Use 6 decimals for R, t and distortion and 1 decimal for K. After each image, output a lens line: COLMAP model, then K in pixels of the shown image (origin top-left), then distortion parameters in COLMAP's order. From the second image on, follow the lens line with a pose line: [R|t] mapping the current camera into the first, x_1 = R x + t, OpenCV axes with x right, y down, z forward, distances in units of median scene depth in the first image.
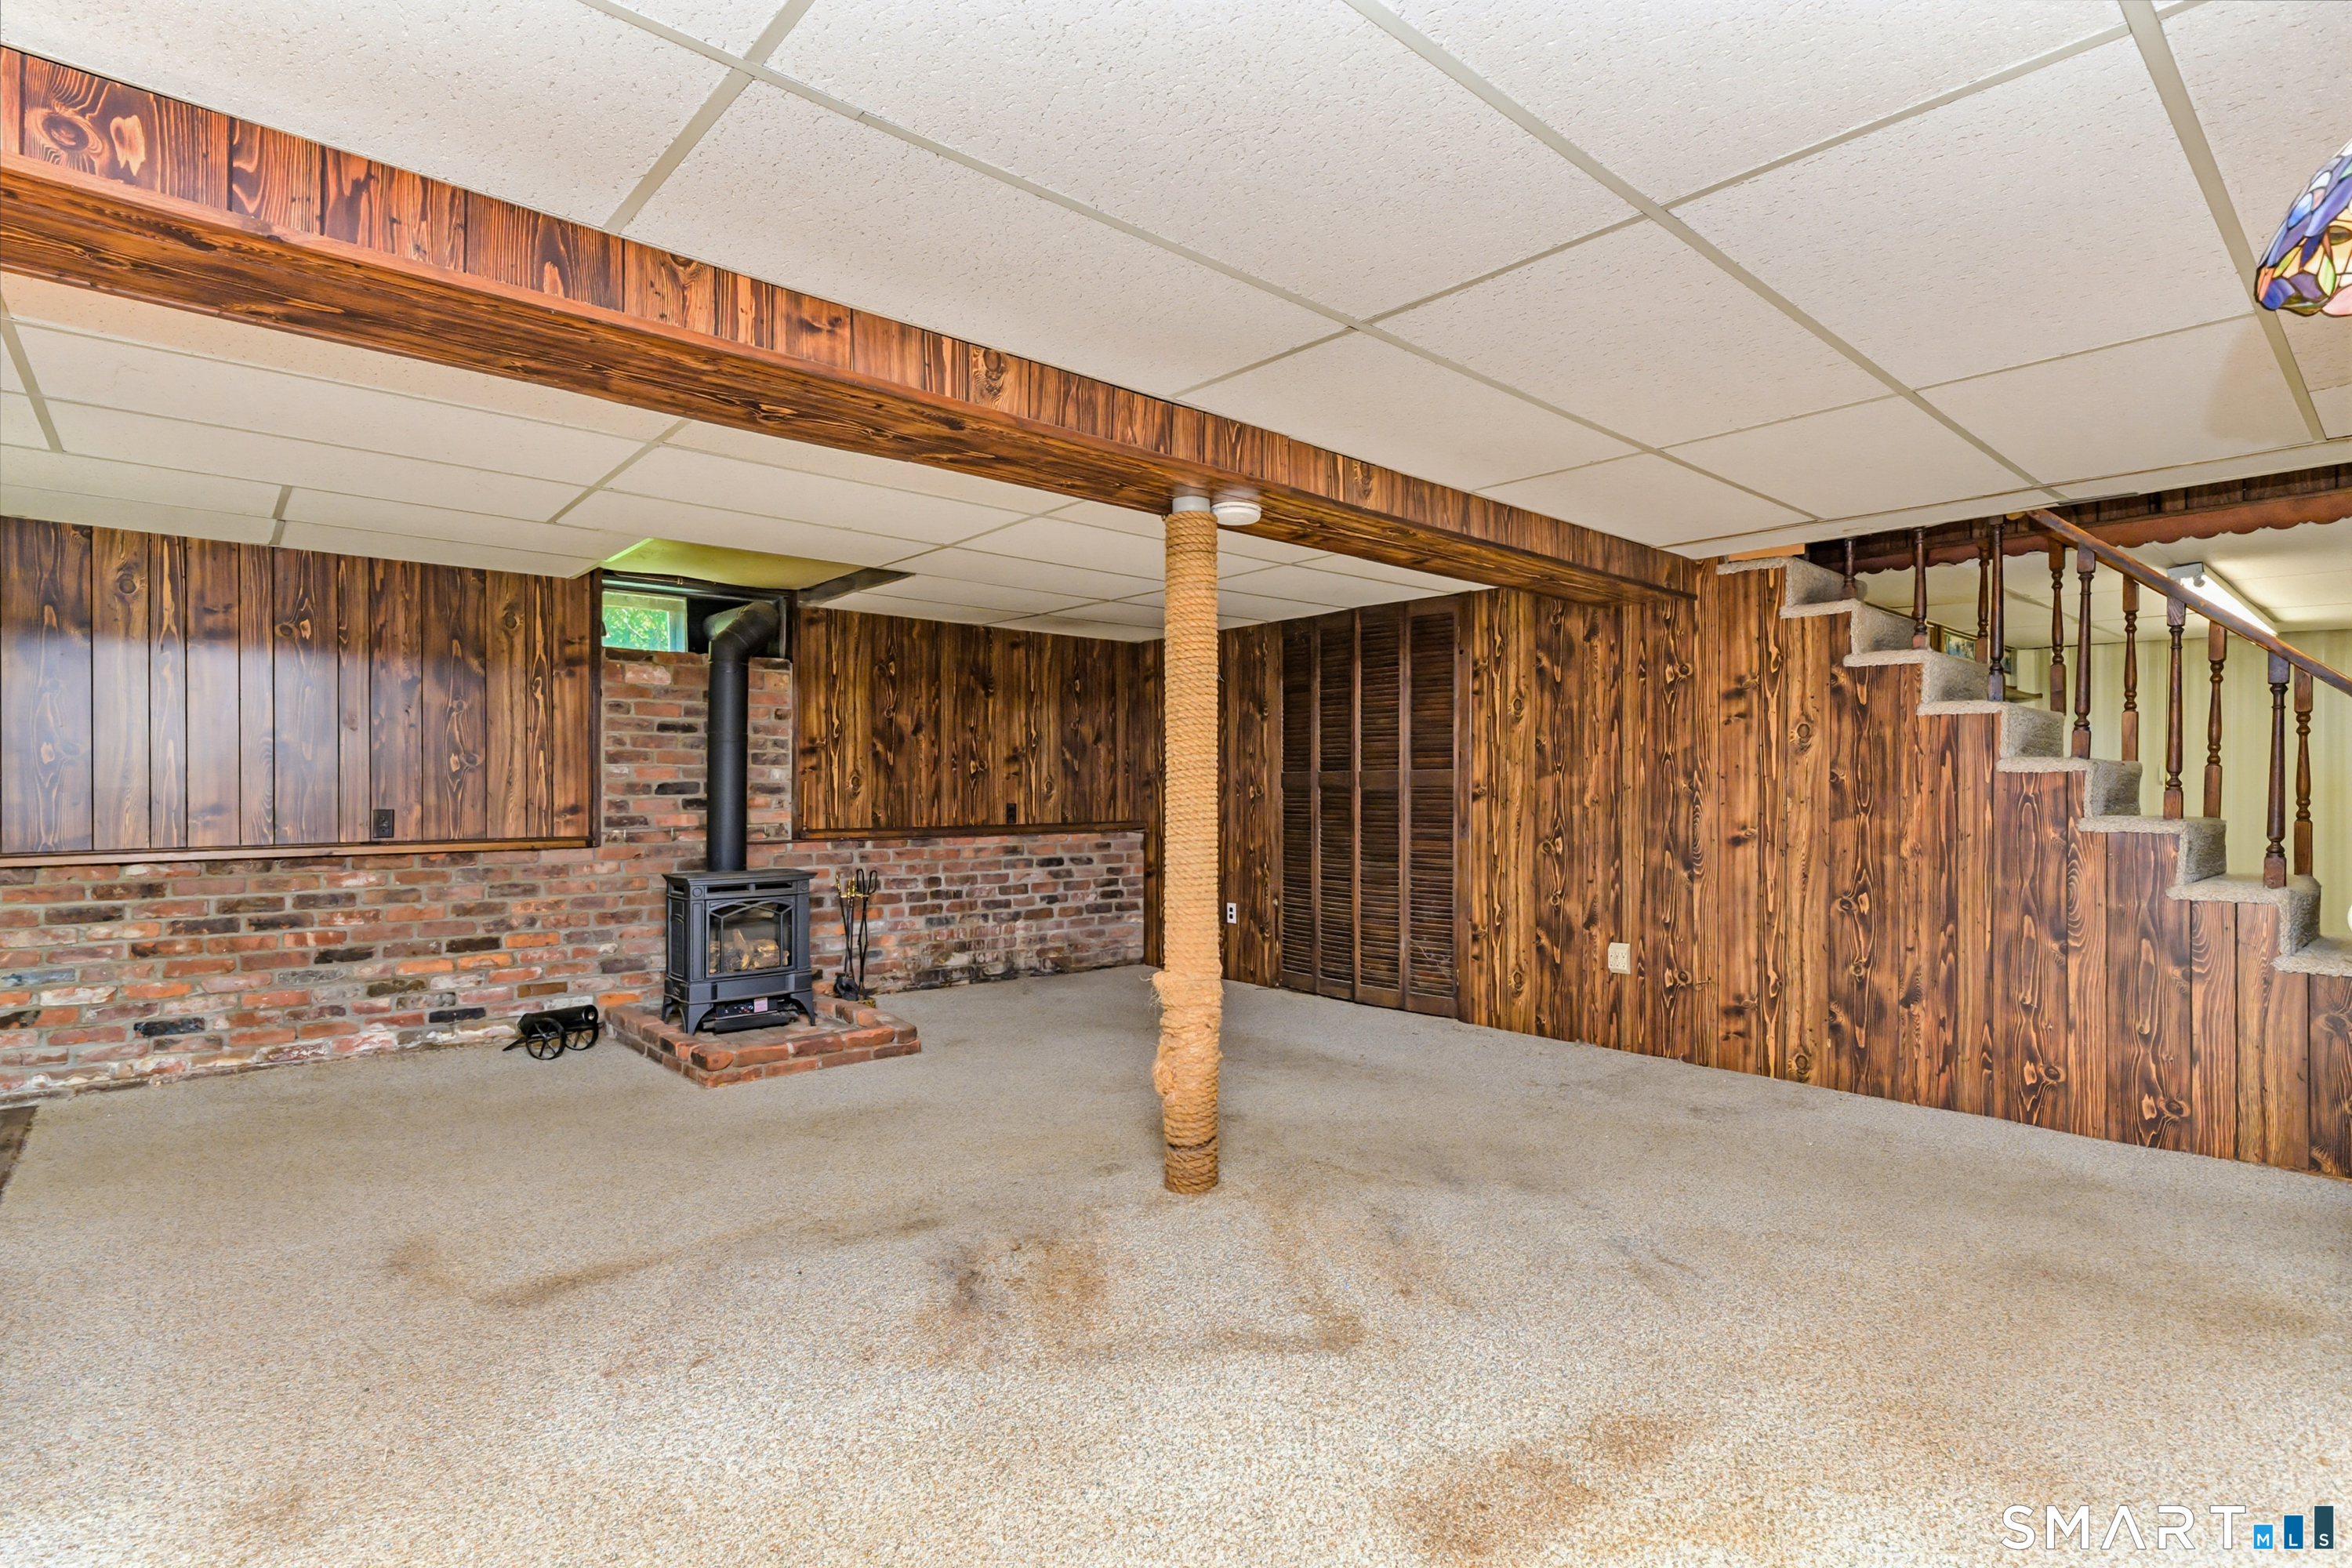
lens RADIAL K [[1149.9, 0, 1178.8], [0, 1149.9, 793.2], [0, 0, 1]] dist [-0.001887, 0.001494]
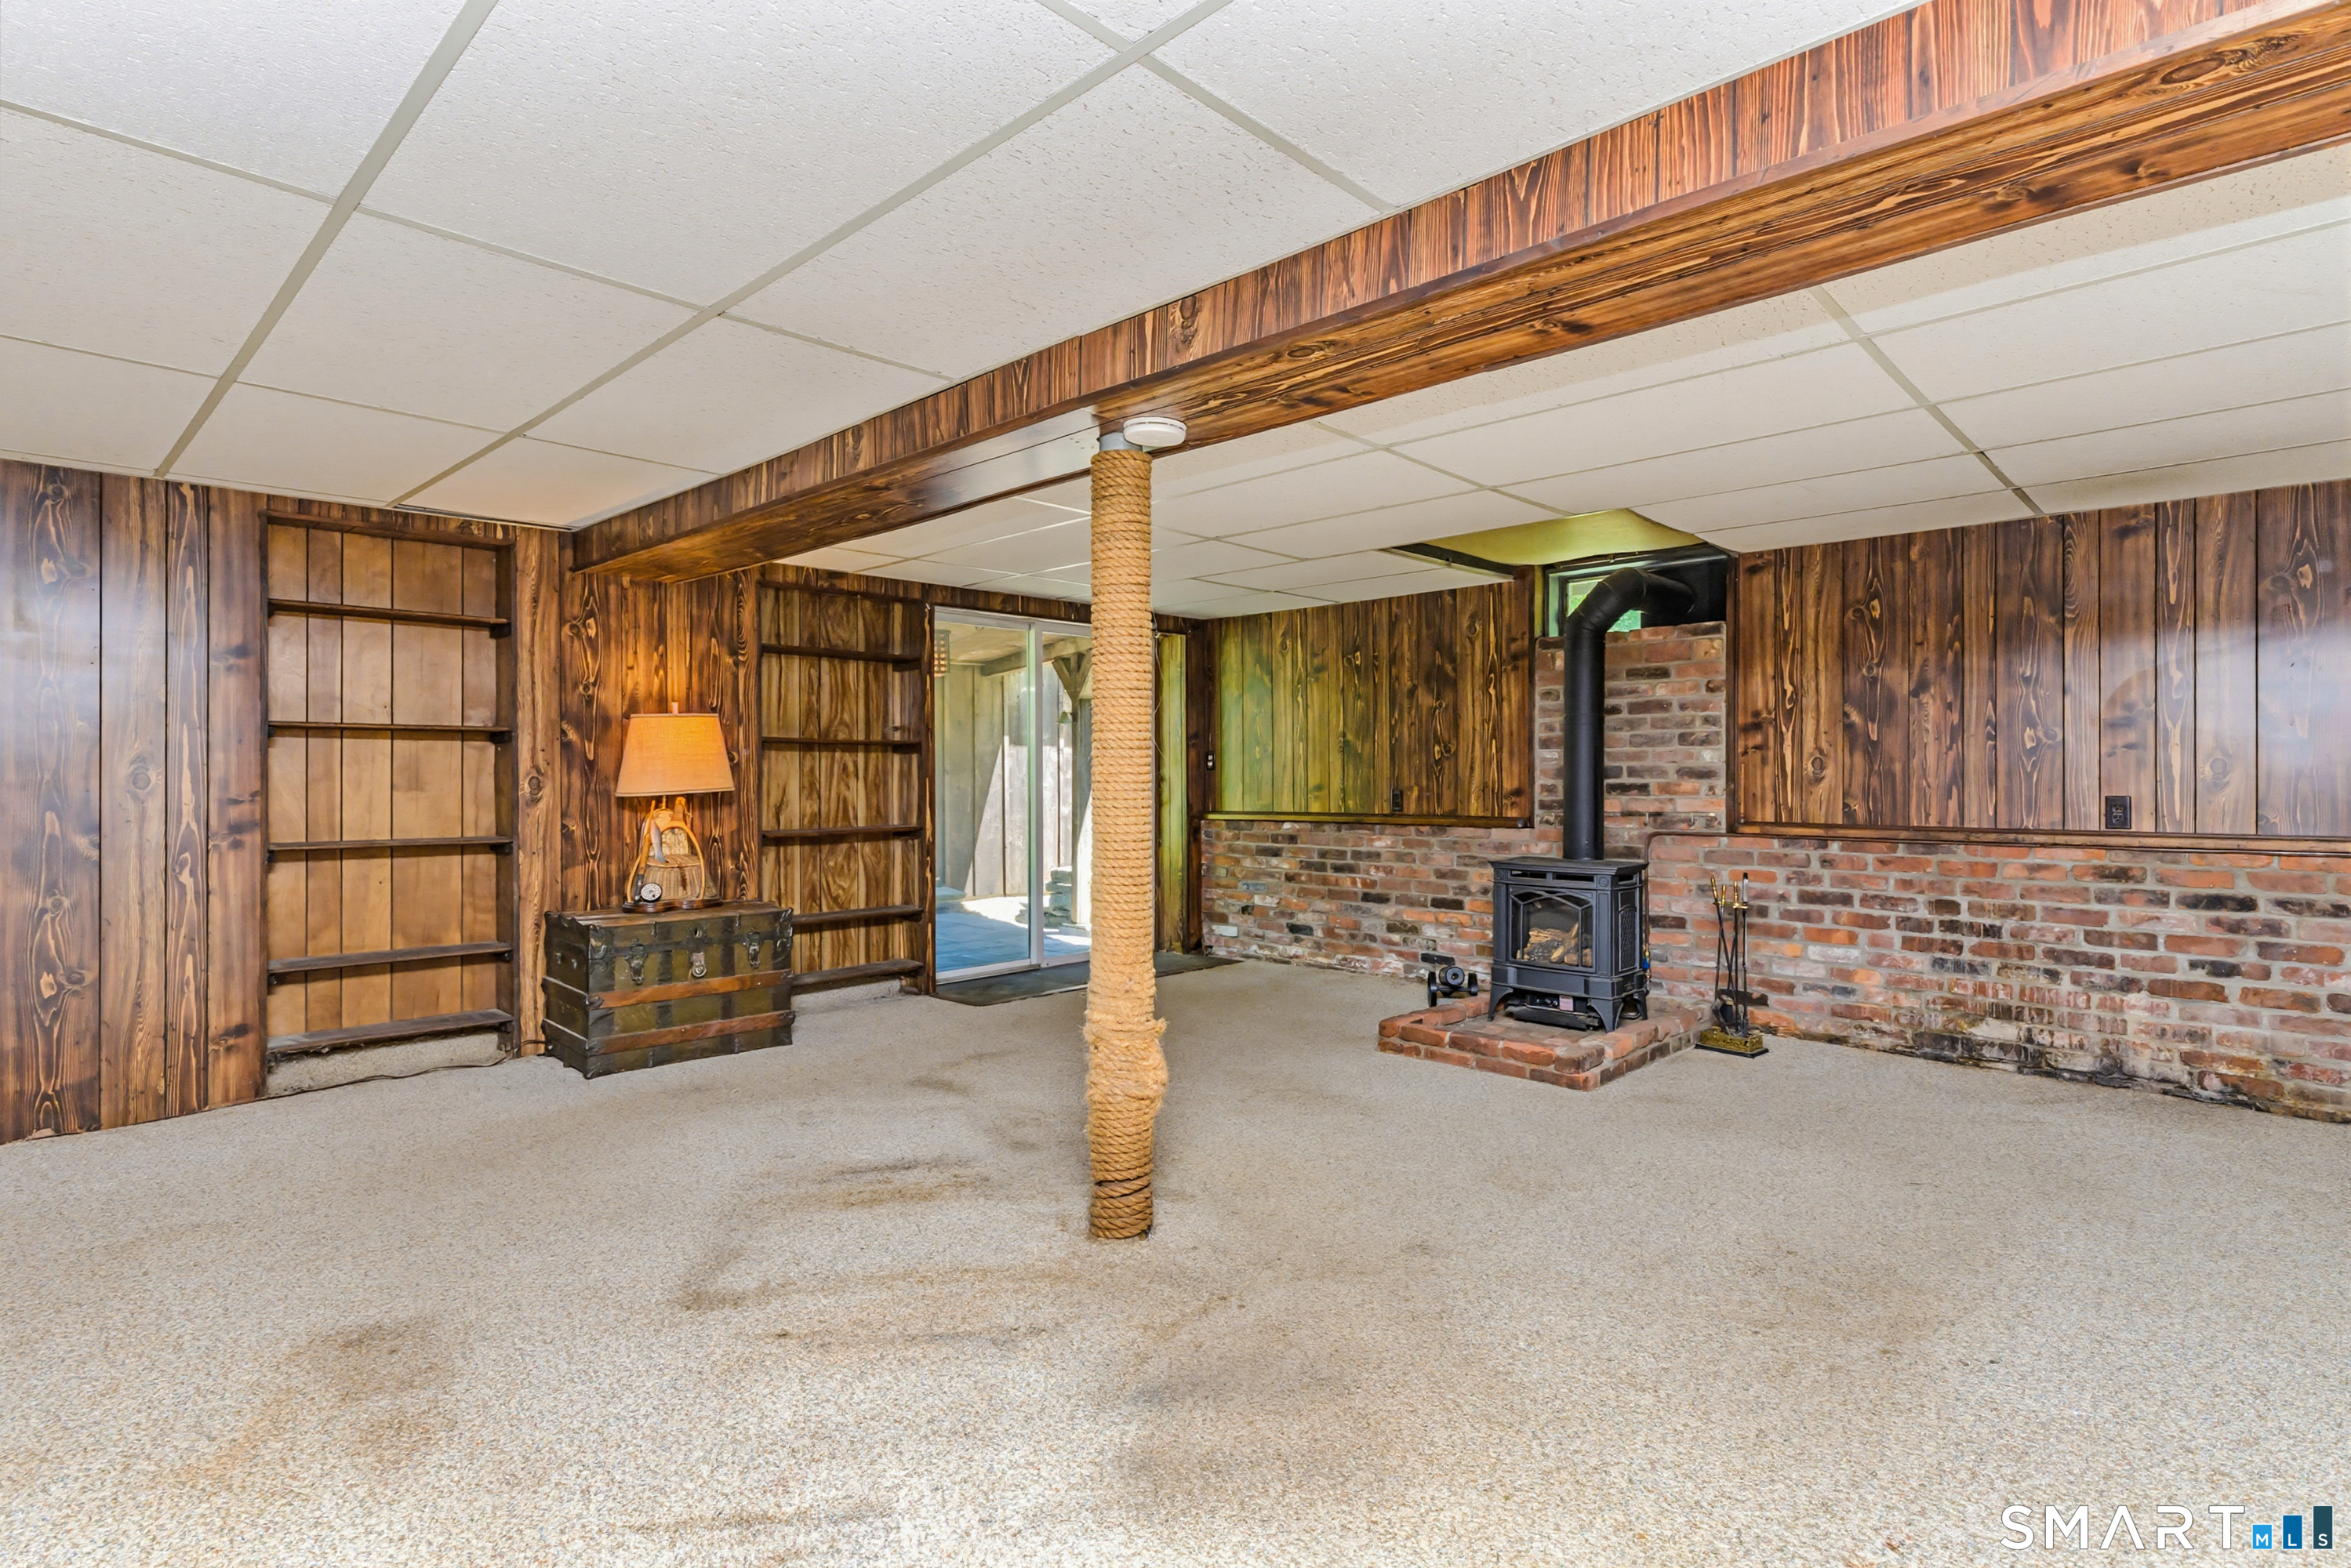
lens RADIAL K [[1149.3, 0, 1177.1], [0, 1149.3, 772.5], [0, 0, 1]] dist [-0.001887, 0.001494]
pose [[0.084567, -0.003002, -0.996413, 0.529107], [-0.002582, 0.999991, -0.003232, -0.000381], [0.996414, 0.002846, 0.084559, 0.585638]]
